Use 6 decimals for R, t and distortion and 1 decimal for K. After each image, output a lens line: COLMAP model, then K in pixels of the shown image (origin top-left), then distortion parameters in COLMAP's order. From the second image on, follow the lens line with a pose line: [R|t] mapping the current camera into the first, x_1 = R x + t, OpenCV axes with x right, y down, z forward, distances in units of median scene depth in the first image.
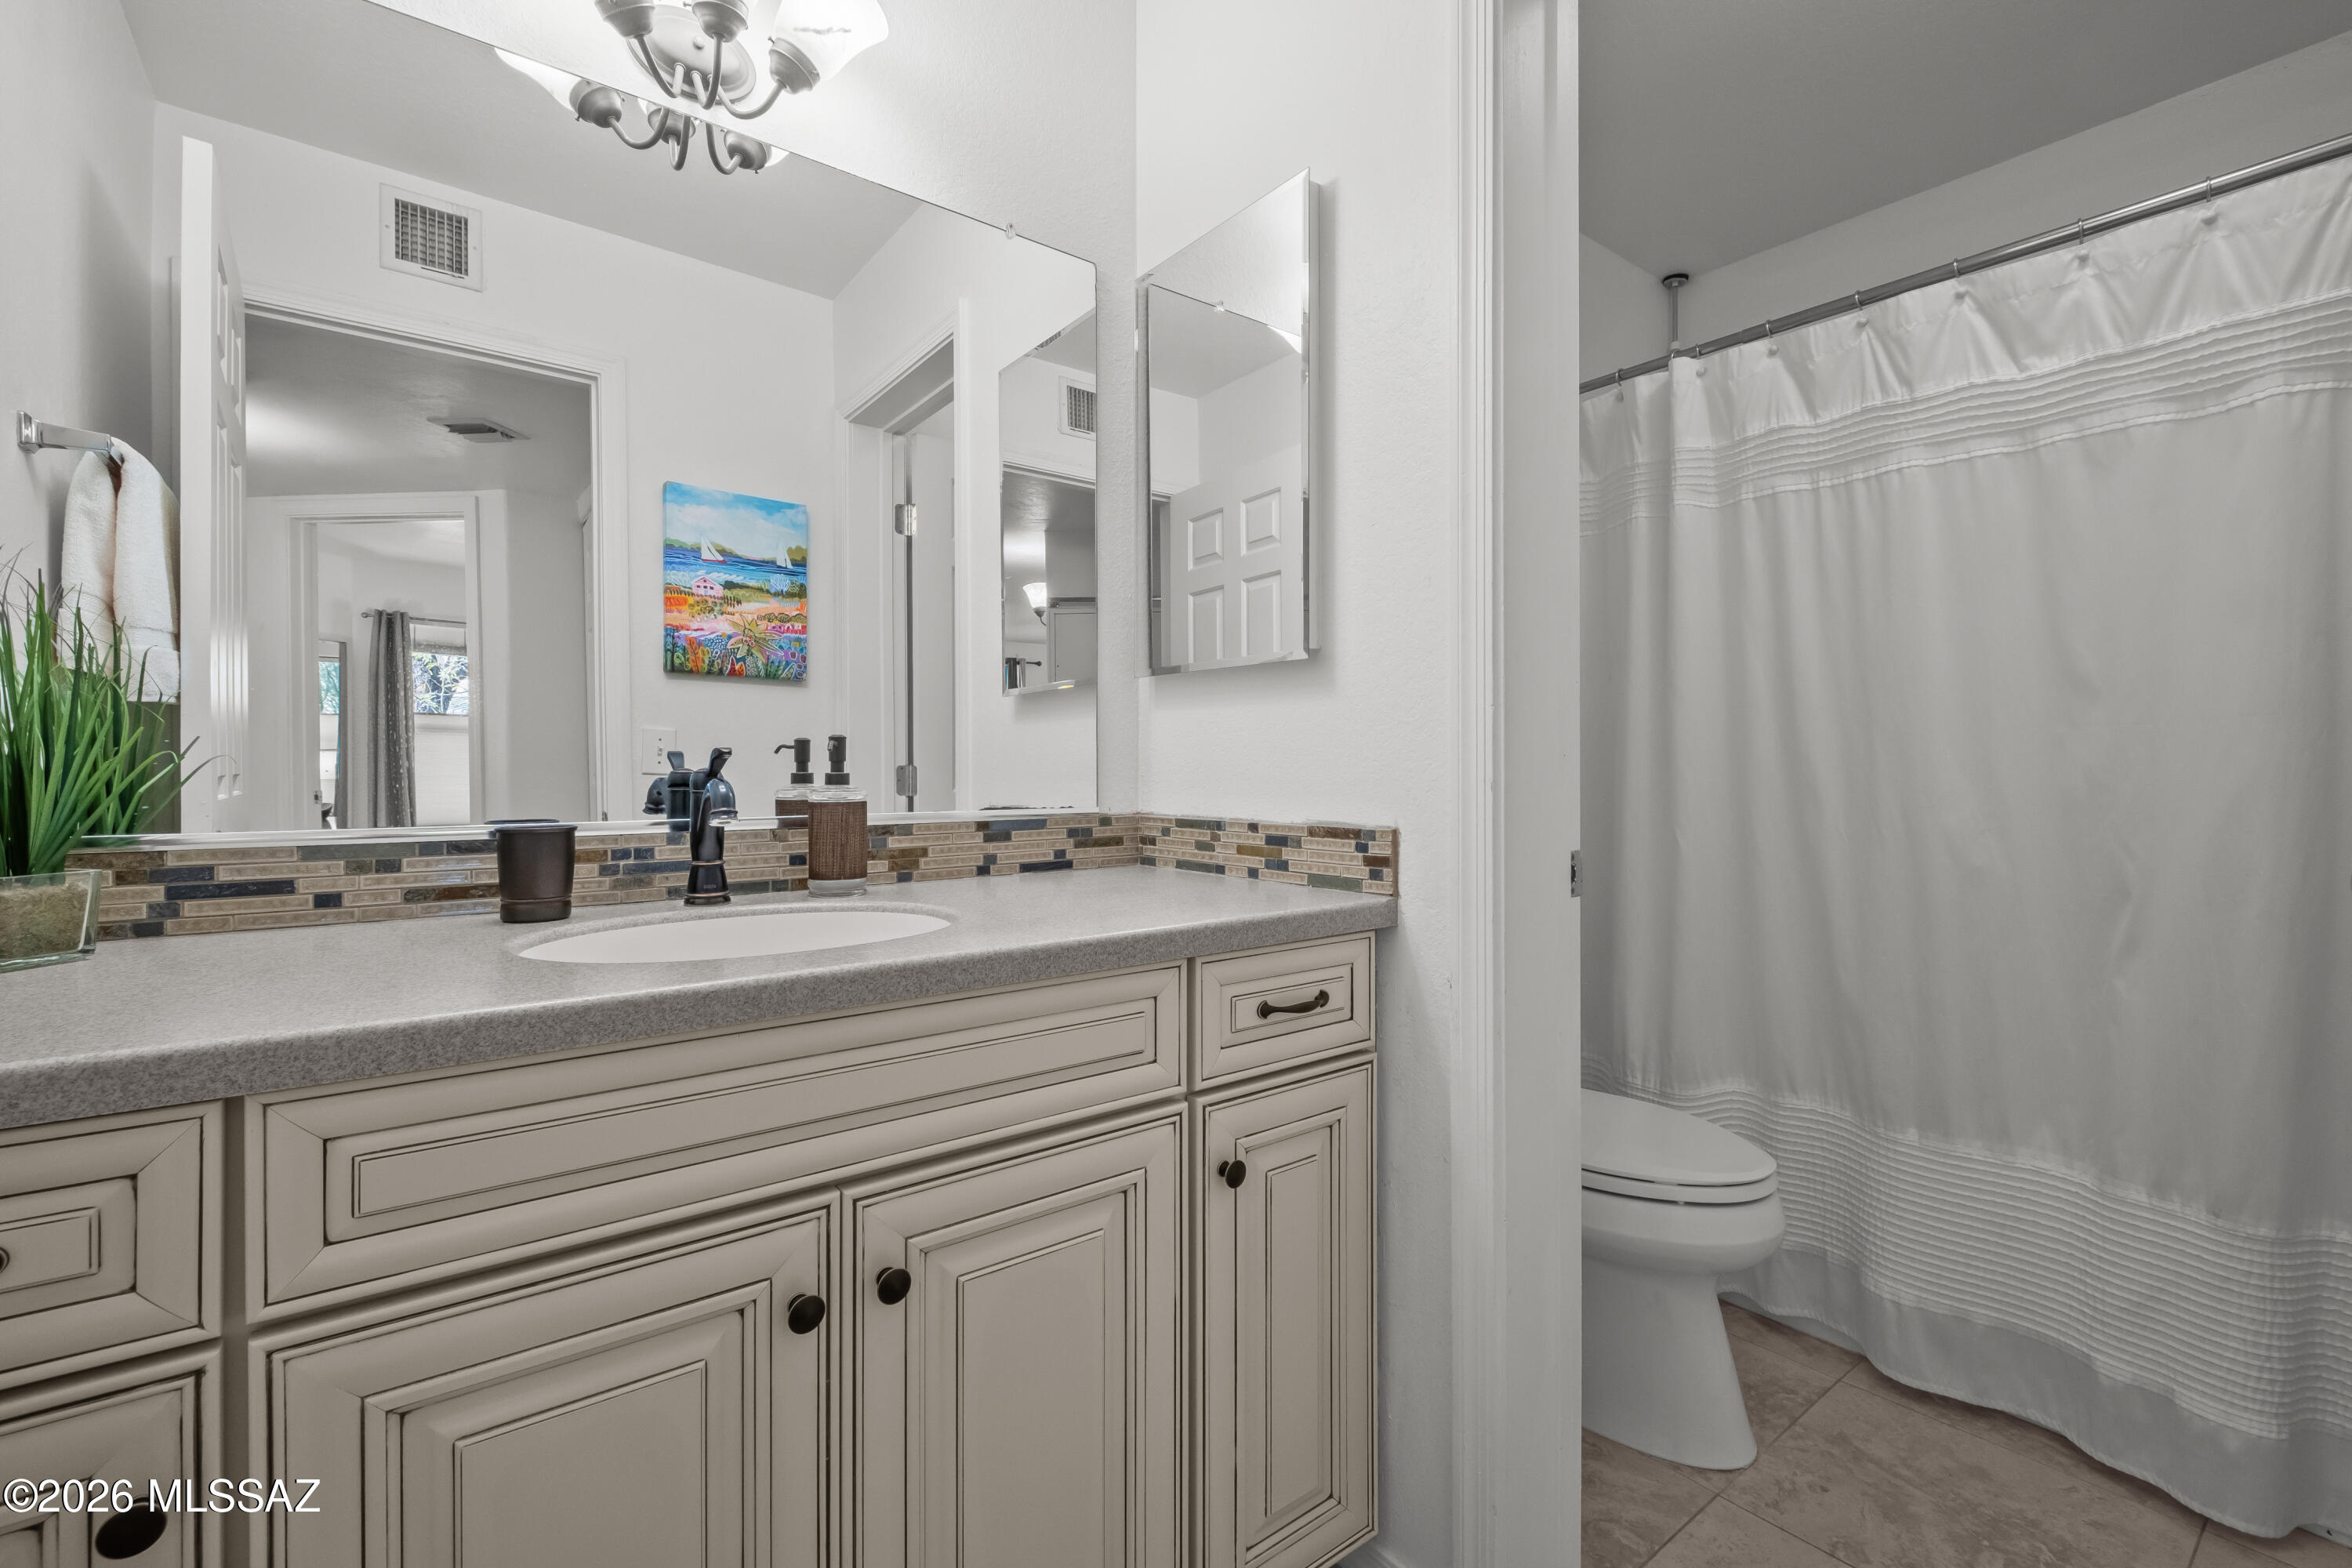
lens RADIAL K [[1034.1, 0, 1174.1], [0, 1034.1, 771.0], [0, 0, 1]] dist [0.000874, -0.004116]
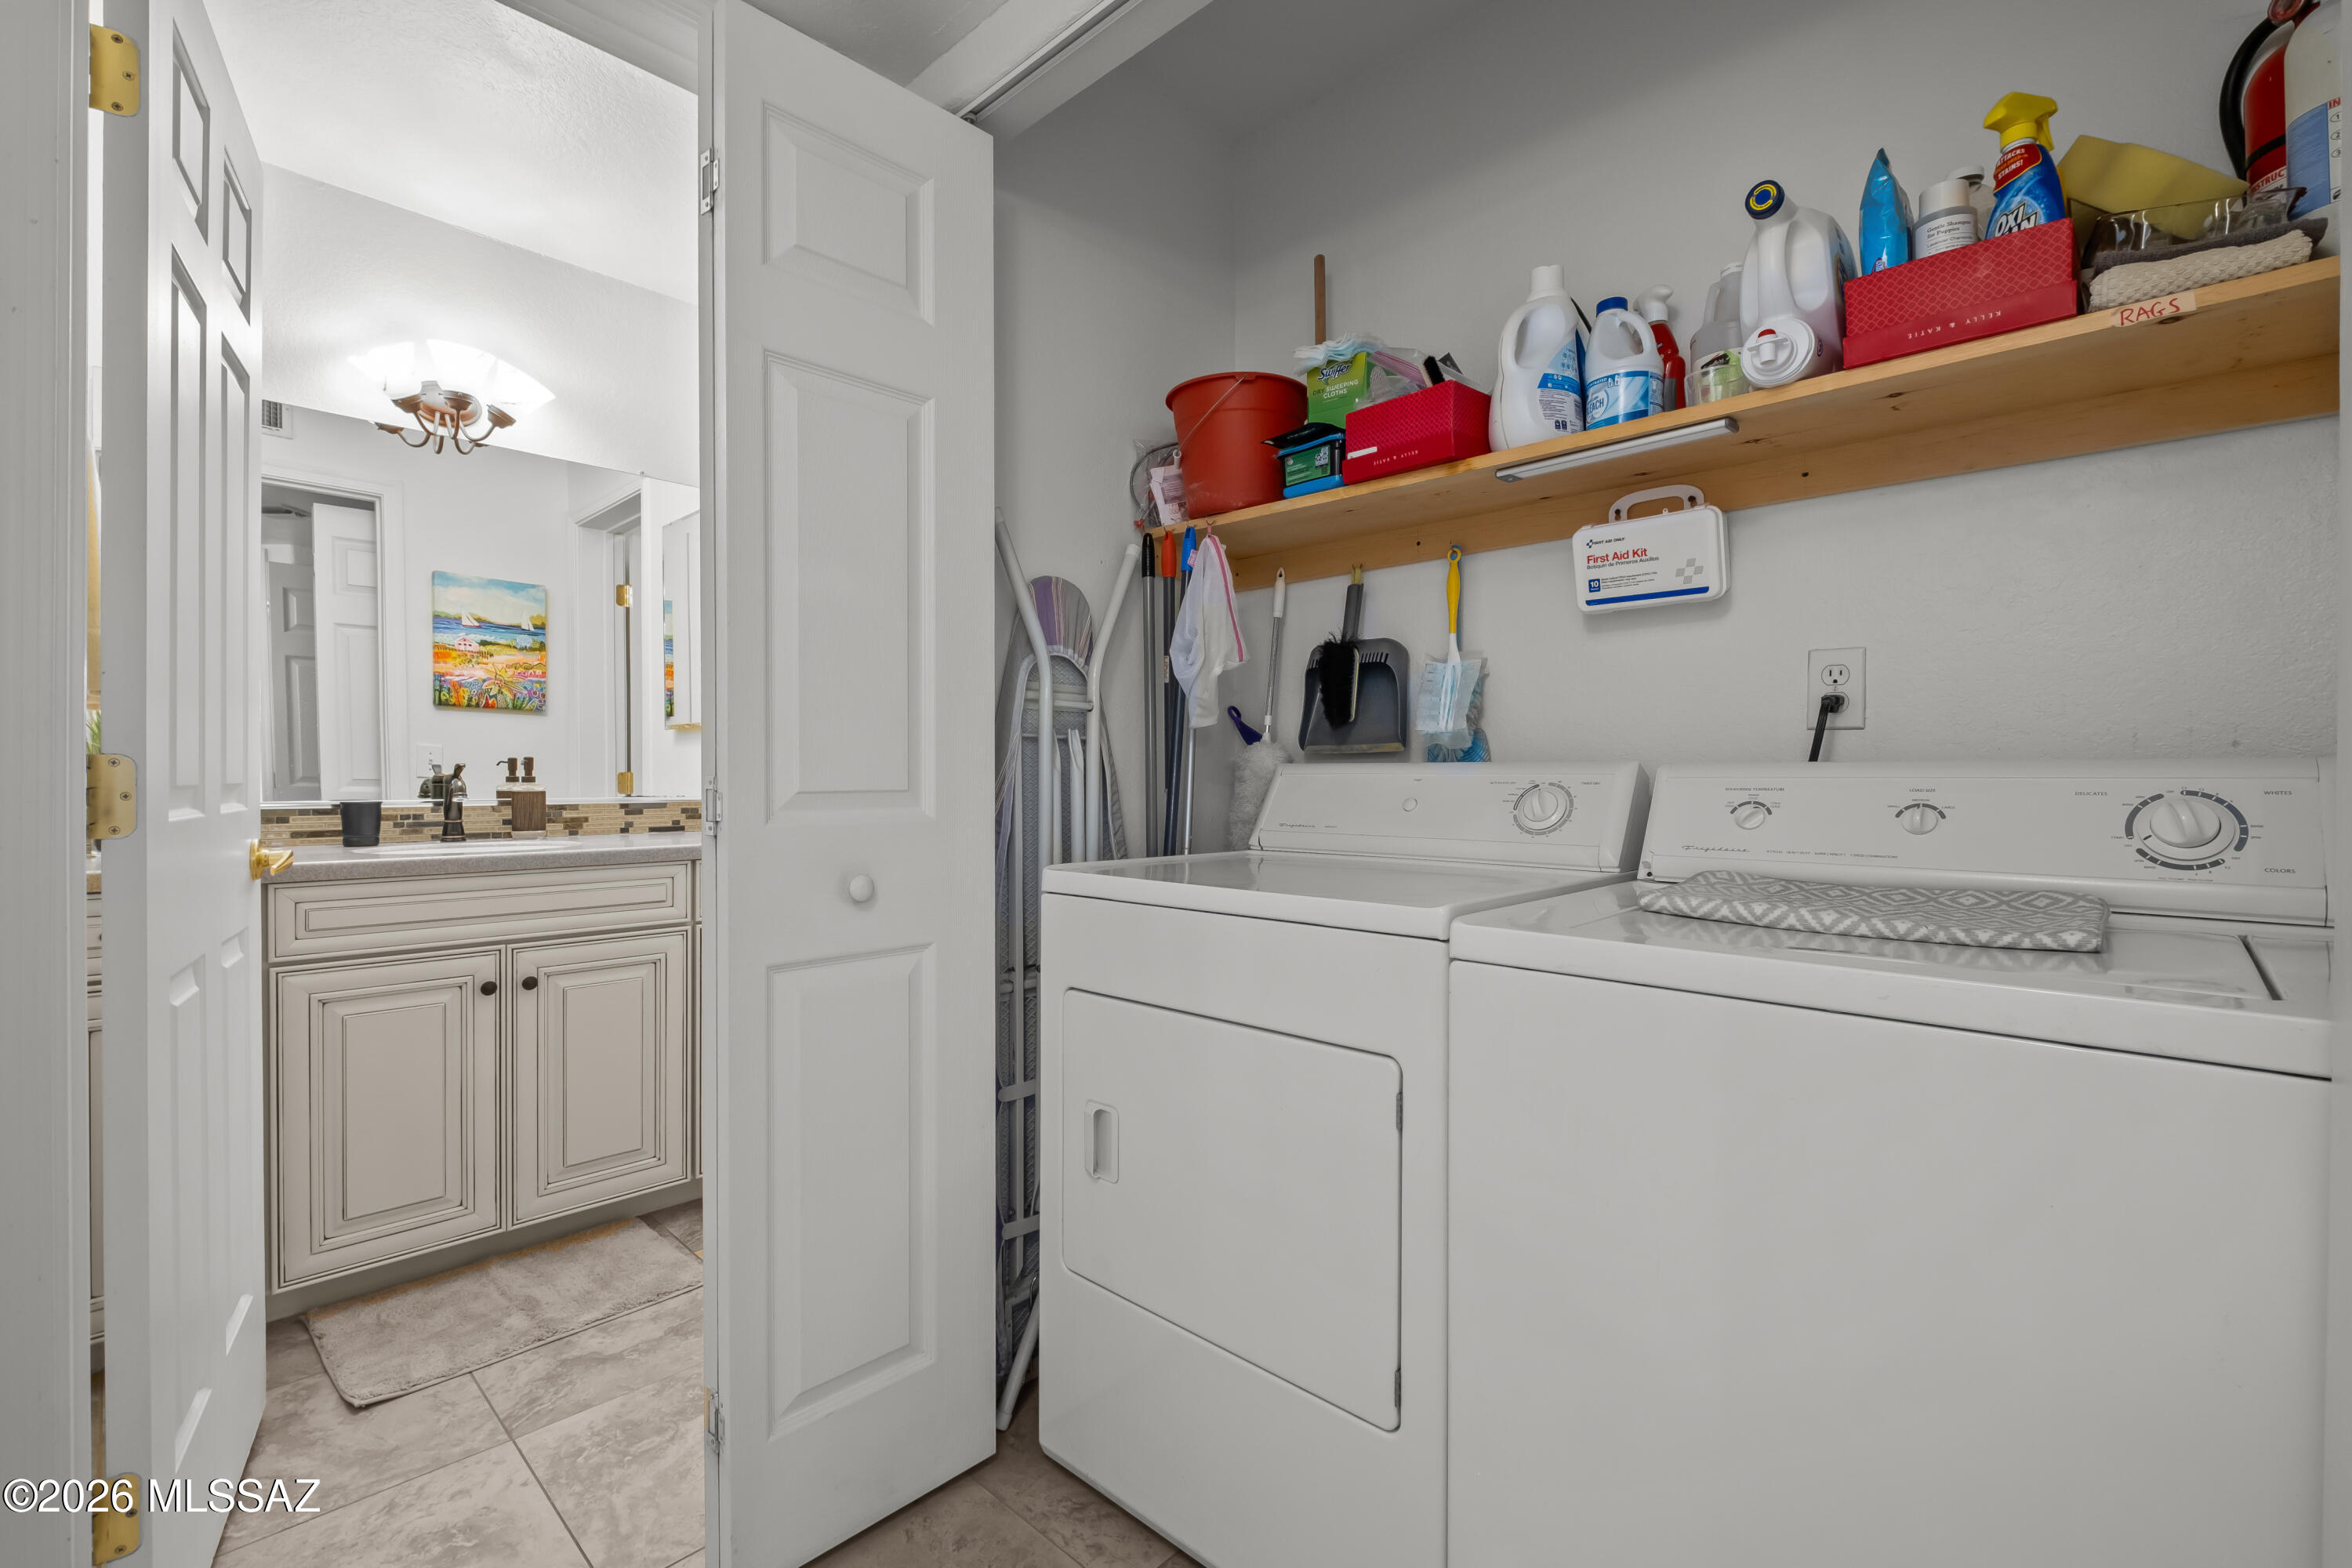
lens RADIAL K [[1034.1, 0, 1179.0], [0, 1034.1, 783.9], [0, 0, 1]] dist [0.000874, -0.004116]
pose [[0.986969, 0.000909, 0.160906, 0.567035], [-0.001900, 0.999980, 0.006002, 0.002271], [-0.160897, -0.006229, 0.986951, -1.109387]]
